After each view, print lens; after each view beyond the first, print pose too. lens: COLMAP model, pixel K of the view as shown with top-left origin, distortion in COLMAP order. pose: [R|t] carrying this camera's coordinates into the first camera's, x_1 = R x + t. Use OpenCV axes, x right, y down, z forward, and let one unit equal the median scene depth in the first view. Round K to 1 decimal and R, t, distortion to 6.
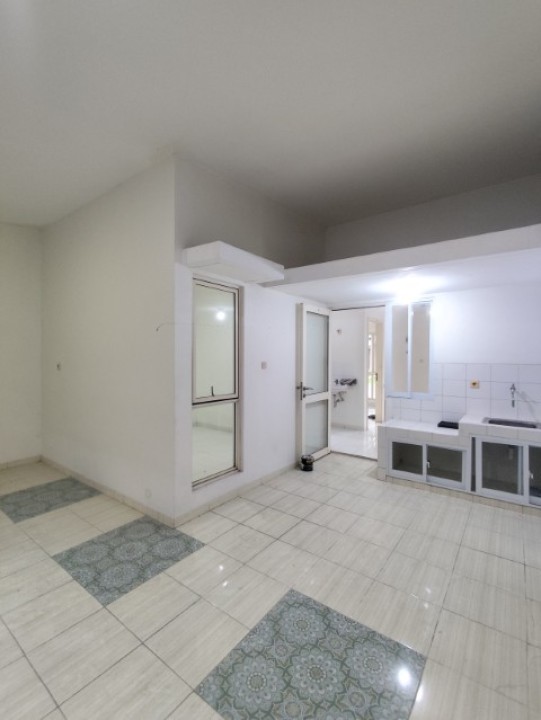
lens RADIAL K [[329.2, 0, 269.7], [0, 329.2, 359.7], [0, 0, 1]] dist [-0.000258, -0.001390]
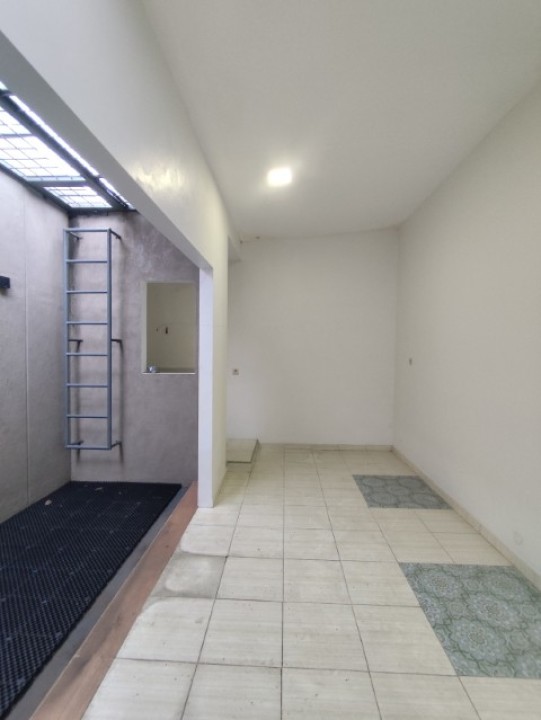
lens RADIAL K [[329.2, 0, 269.8], [0, 329.2, 358.8], [0, 0, 1]] dist [-0.000258, -0.001390]
pose [[0.563733, 0.026463, -0.825533, -0.094189], [-0.020523, 0.999627, 0.018029, 0.005585], [0.825702, 0.006779, 0.564066, 0.138274]]
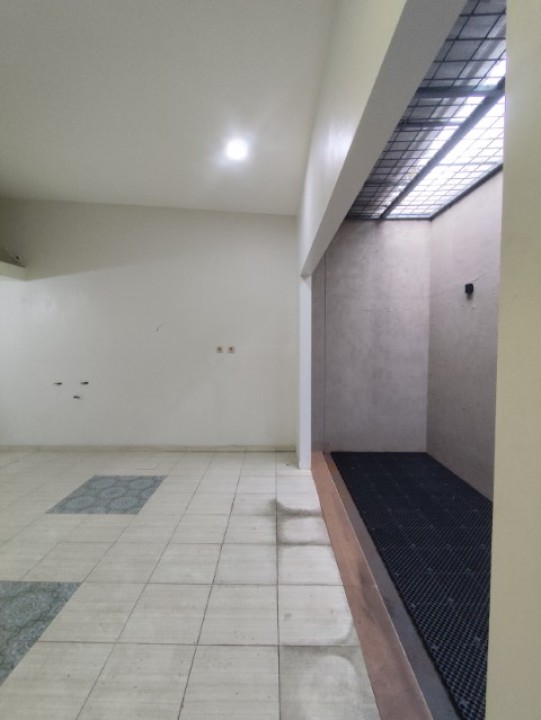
lens RADIAL K [[329.2, 0, 269.5], [0, 329.2, 360.0], [0, 0, 1]] dist [-0.000258, -0.001390]
pose [[-0.590520, -0.048106, 0.805588, -1.134344], [0.012283, 0.997570, 0.068573, -0.007521], [-0.806929, 0.050389, -0.588495, 0.755178]]
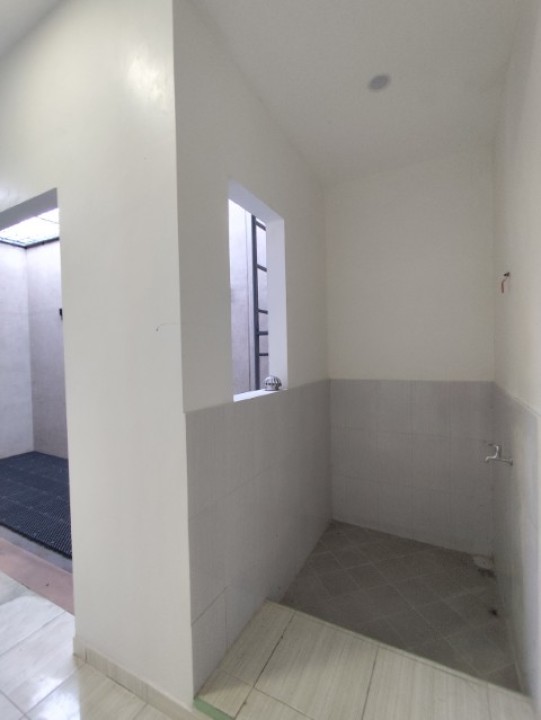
lens RADIAL K [[329.2, 0, 269.2], [0, 329.2, 359.3], [0, 0, 1]] dist [-0.000258, -0.001390]
pose [[-0.988436, 0.019623, -0.150366, -1.326730], [0.014577, 0.999295, 0.034590, 0.010425], [0.150939, 0.031998, -0.988025, 1.171981]]
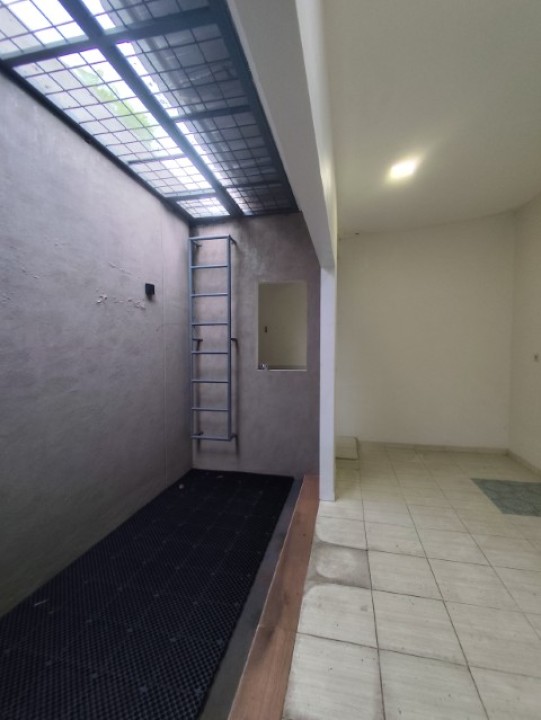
lens RADIAL K [[329.2, 0, 269.7], [0, 329.2, 359.2], [0, 0, 1]] dist [-0.000258, -0.001390]
pose [[0.405766, 0.029124, -0.913513, -0.172919], [-0.010496, 0.999575, 0.027205, 0.012863], [0.913917, -0.001451, 0.405899, -0.047551]]
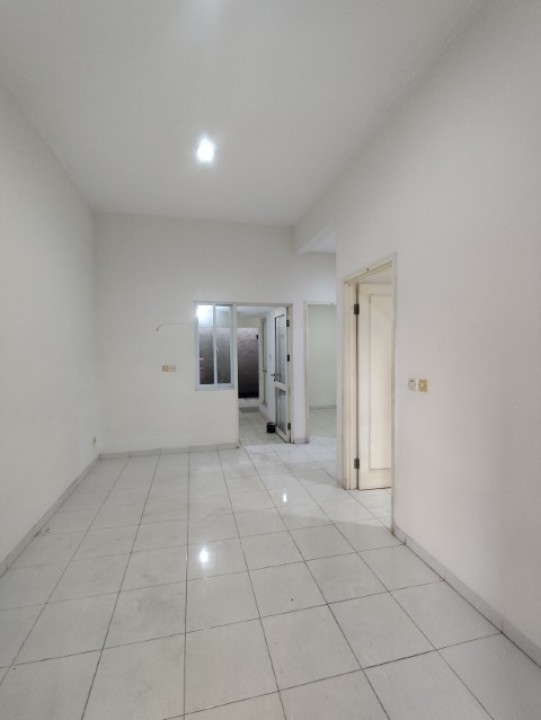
lens RADIAL K [[329.2, 0, 269.1], [0, 329.2, 359.3], [0, 0, 1]] dist [-0.000258, -0.001390]
pose [[-0.645529, 0.026742, -0.763267, 1.798556], [-0.001147, 0.999352, 0.035983, -0.041507], [0.763735, 0.024104, -0.645080, 2.878295]]
